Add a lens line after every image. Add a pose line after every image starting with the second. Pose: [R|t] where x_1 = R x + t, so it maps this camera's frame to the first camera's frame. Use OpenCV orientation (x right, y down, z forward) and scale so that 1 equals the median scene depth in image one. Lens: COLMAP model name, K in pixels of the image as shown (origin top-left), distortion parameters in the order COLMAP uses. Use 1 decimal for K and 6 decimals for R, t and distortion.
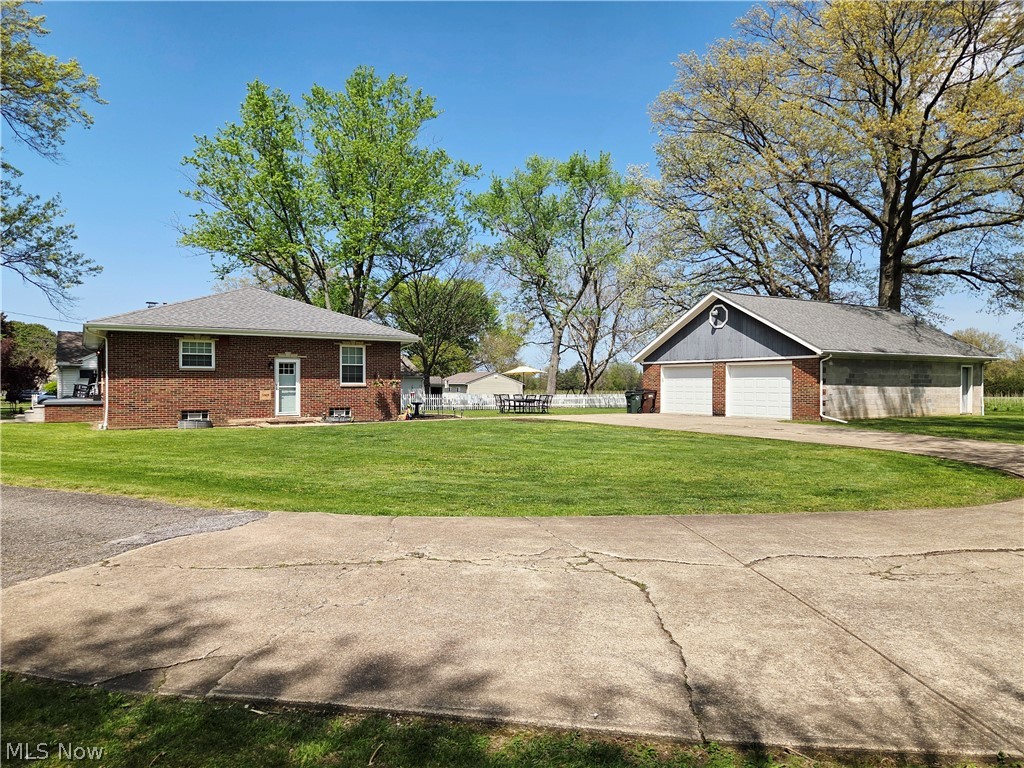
lens RADIAL K [[682.3, 0, 507.3], [0, 682.3, 382.0], [0, 0, 1]] dist [0.045863, -0.001007]
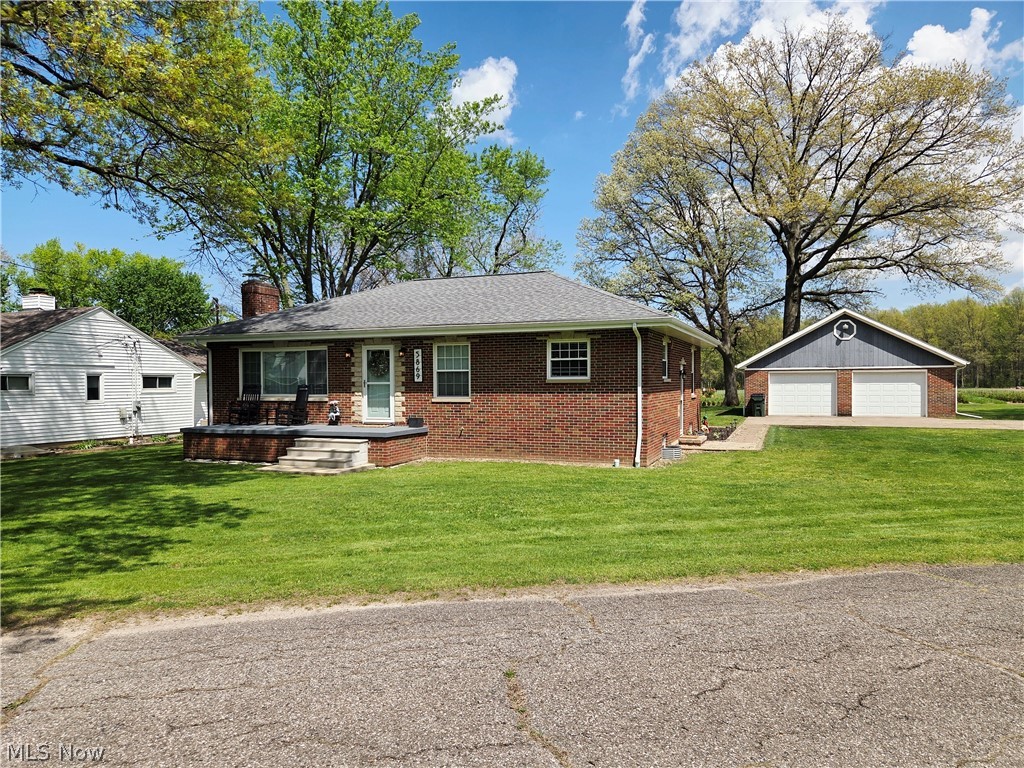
lens RADIAL K [[679.4, 0, 518.3], [0, 679.4, 387.5], [0, 0, 1]] dist [0.061221, 0.000051]
pose [[0.813250, -0.012733, 0.581775, -0.869019], [0.008252, 0.999912, 0.010349, -0.016331], [-0.581856, -0.003616, 0.813284, 0.403337]]
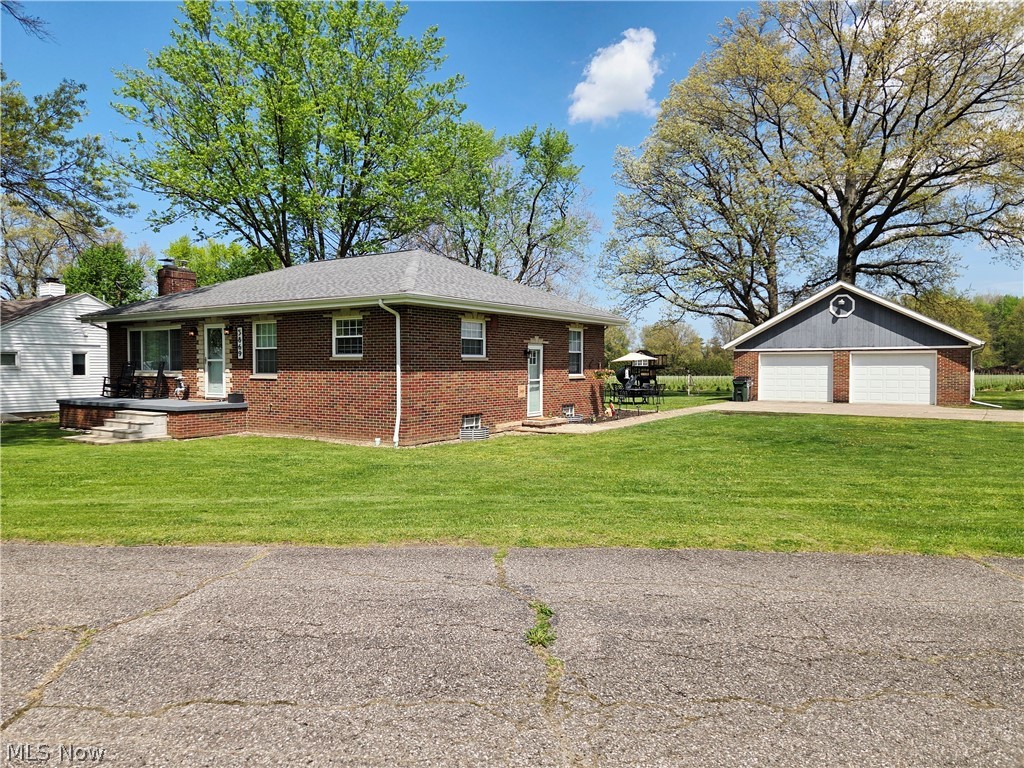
lens RADIAL K [[682.3, 0, 507.3], [0, 682.3, 382.0], [0, 0, 1]] dist [0.045863, -0.001007]
pose [[0.918760, -0.012101, 0.394630, -0.601273], [0.001913, 0.999655, 0.026200, -0.010493], [-0.394811, -0.023316, 0.918466, 0.262504]]
